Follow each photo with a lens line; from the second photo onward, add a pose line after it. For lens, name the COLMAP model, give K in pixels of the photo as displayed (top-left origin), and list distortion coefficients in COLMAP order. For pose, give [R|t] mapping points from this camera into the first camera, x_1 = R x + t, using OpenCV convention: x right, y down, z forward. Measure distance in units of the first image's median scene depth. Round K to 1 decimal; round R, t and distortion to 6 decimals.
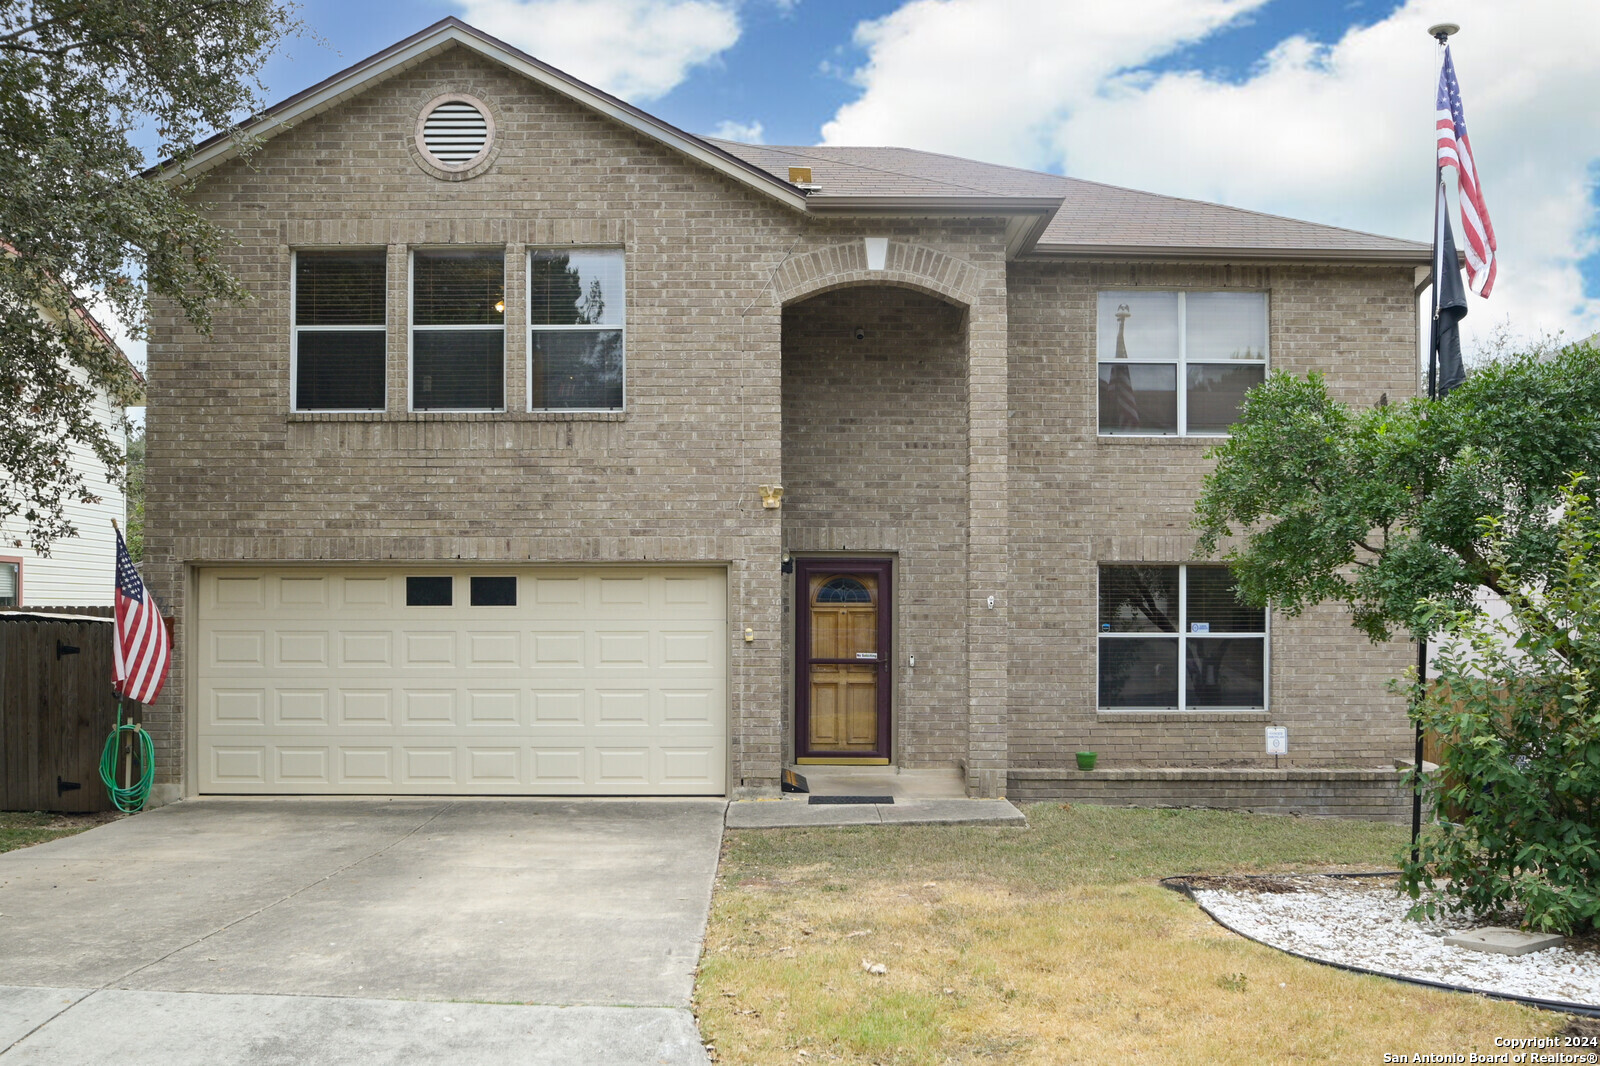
lens RADIAL K [[1423.0, 0, 801.3], [0, 1423.0, 580.9], [0, 0, 1]] dist [-0.066906, -0.001787]
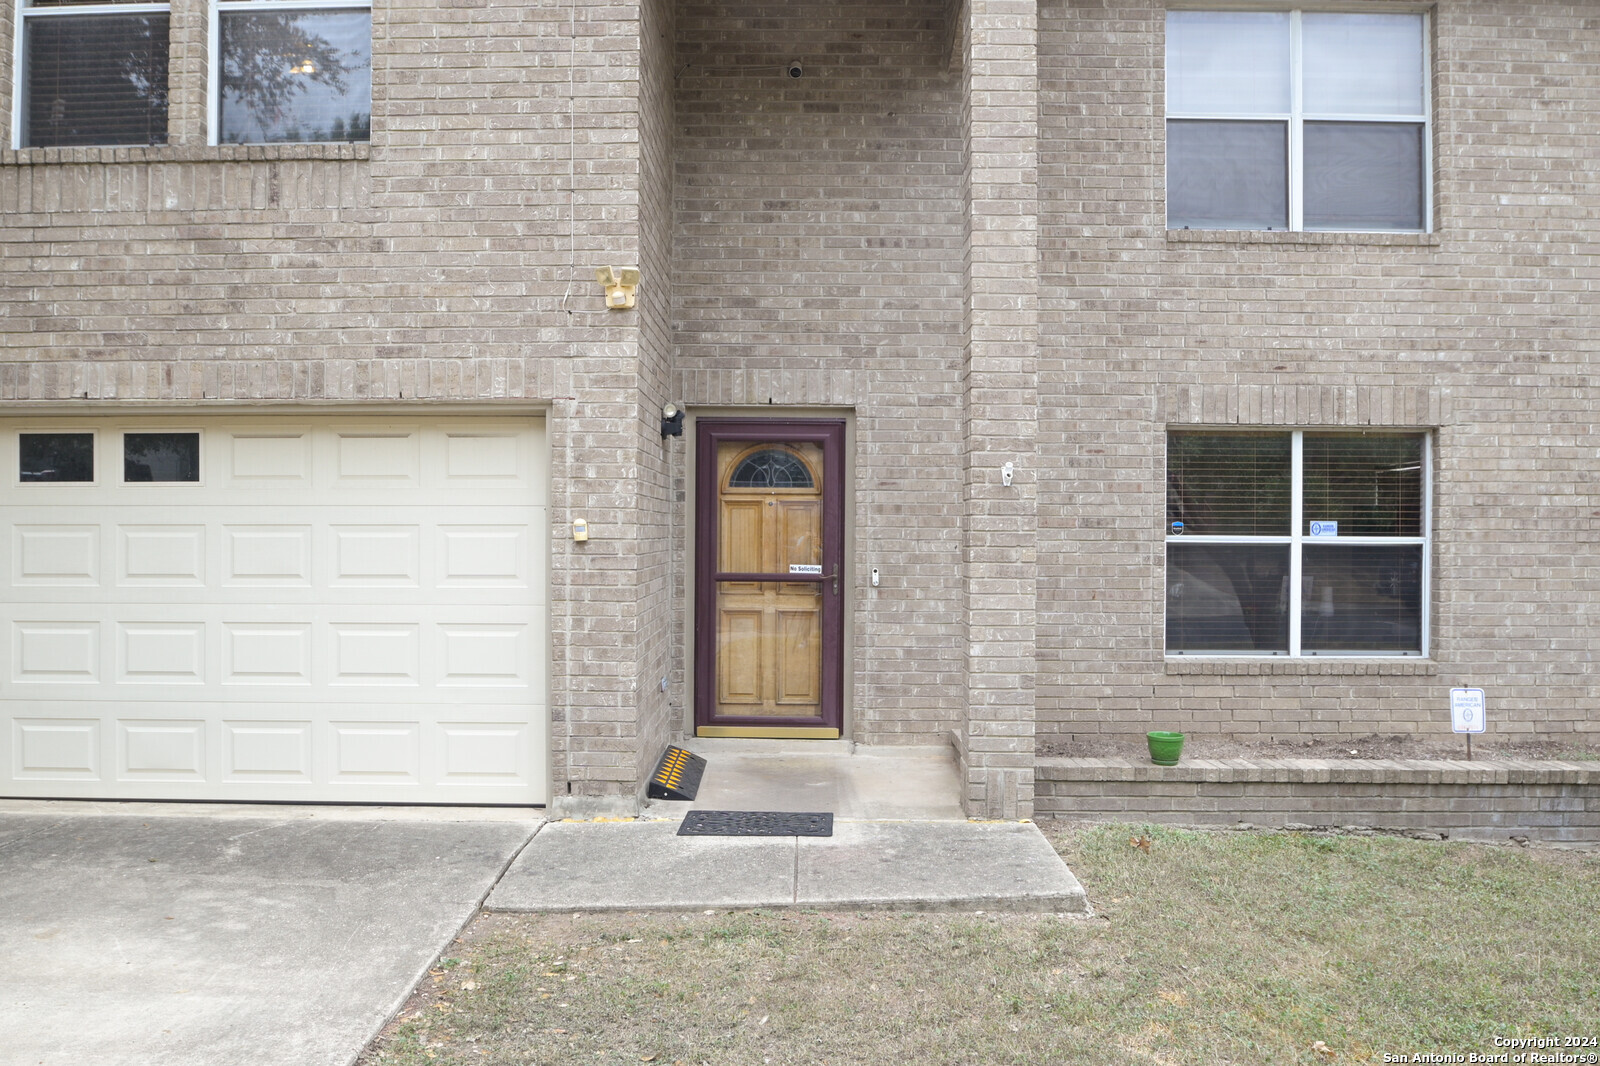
lens RADIAL K [[1179.9, 0, 760.8], [0, 1179.9, 530.0], [0, 0, 1]] dist [-0.058603, 0.024133]
pose [[0.999063, 0.002973, -0.043169, 0.055075], [-0.002296, 0.999874, 0.015732, 0.029686], [0.043210, -0.015619, 0.998944, 0.523805]]
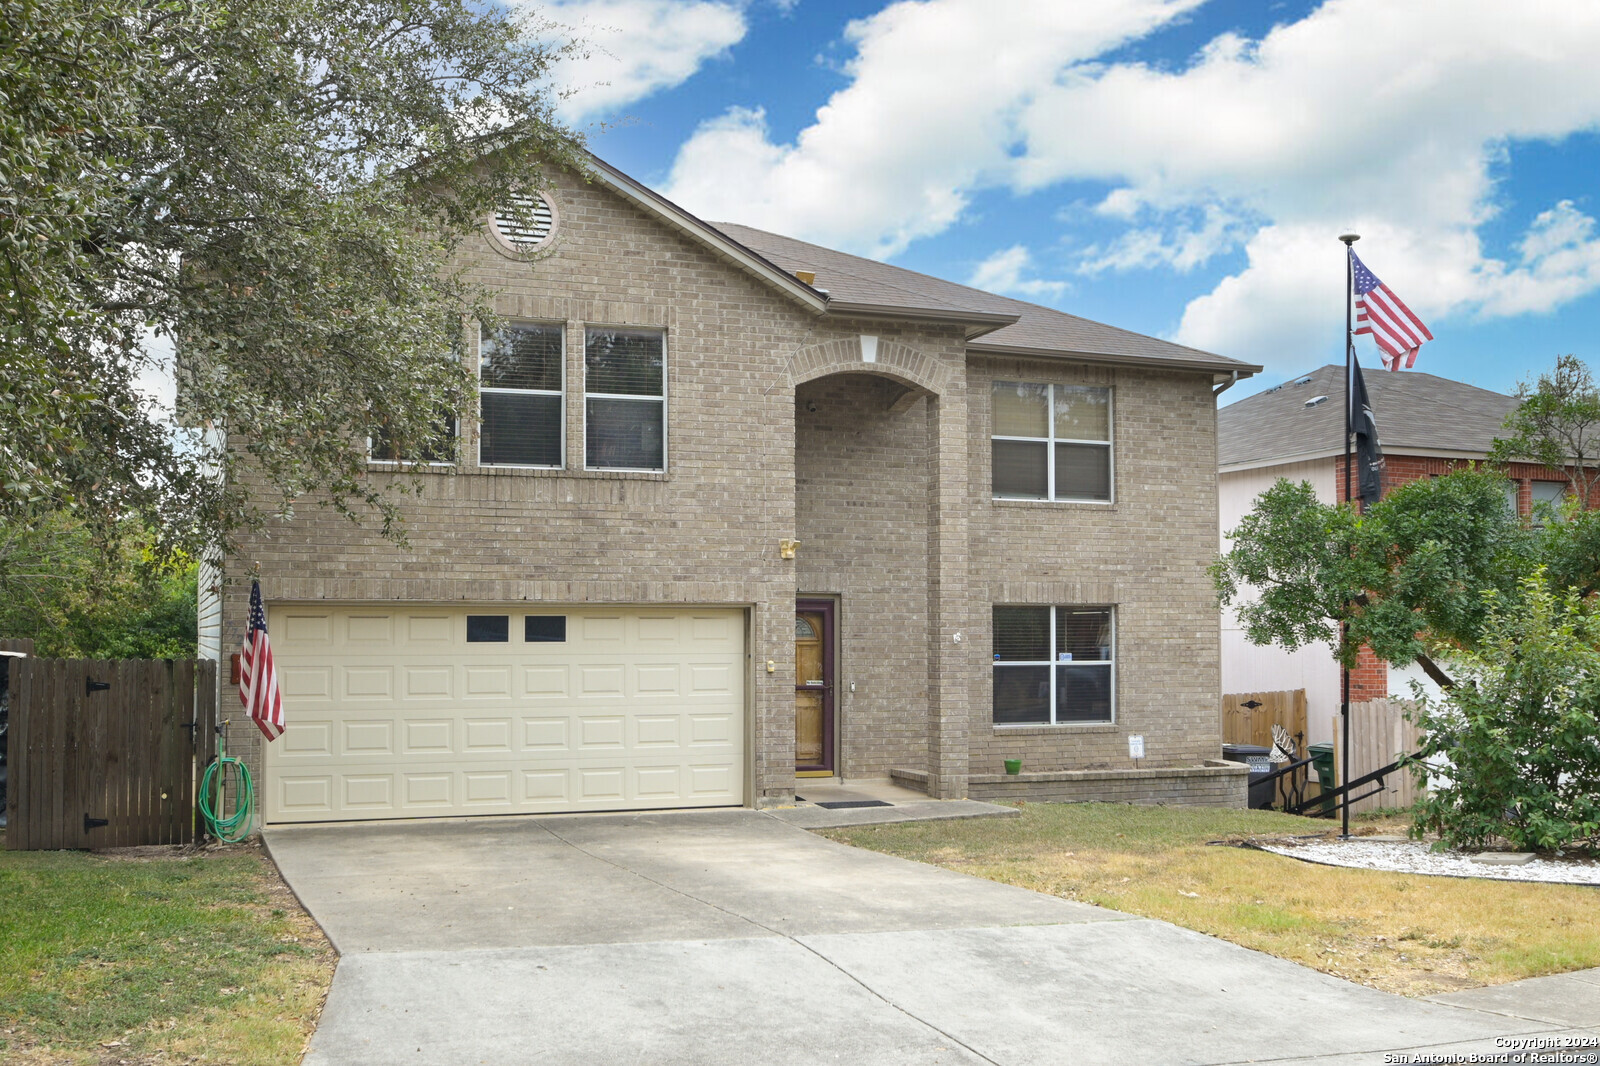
lens RADIAL K [[1471.9, 0, 800.0], [0, 1471.9, 533.0], [0, 0, 1]] dist [-0.066608, 0.015451]
pose [[0.946391, 0.020979, 0.322342, -0.401114], [-0.005807, 0.998833, -0.047957, -0.013728], [-0.322971, 0.043514, 0.945408, -0.156938]]
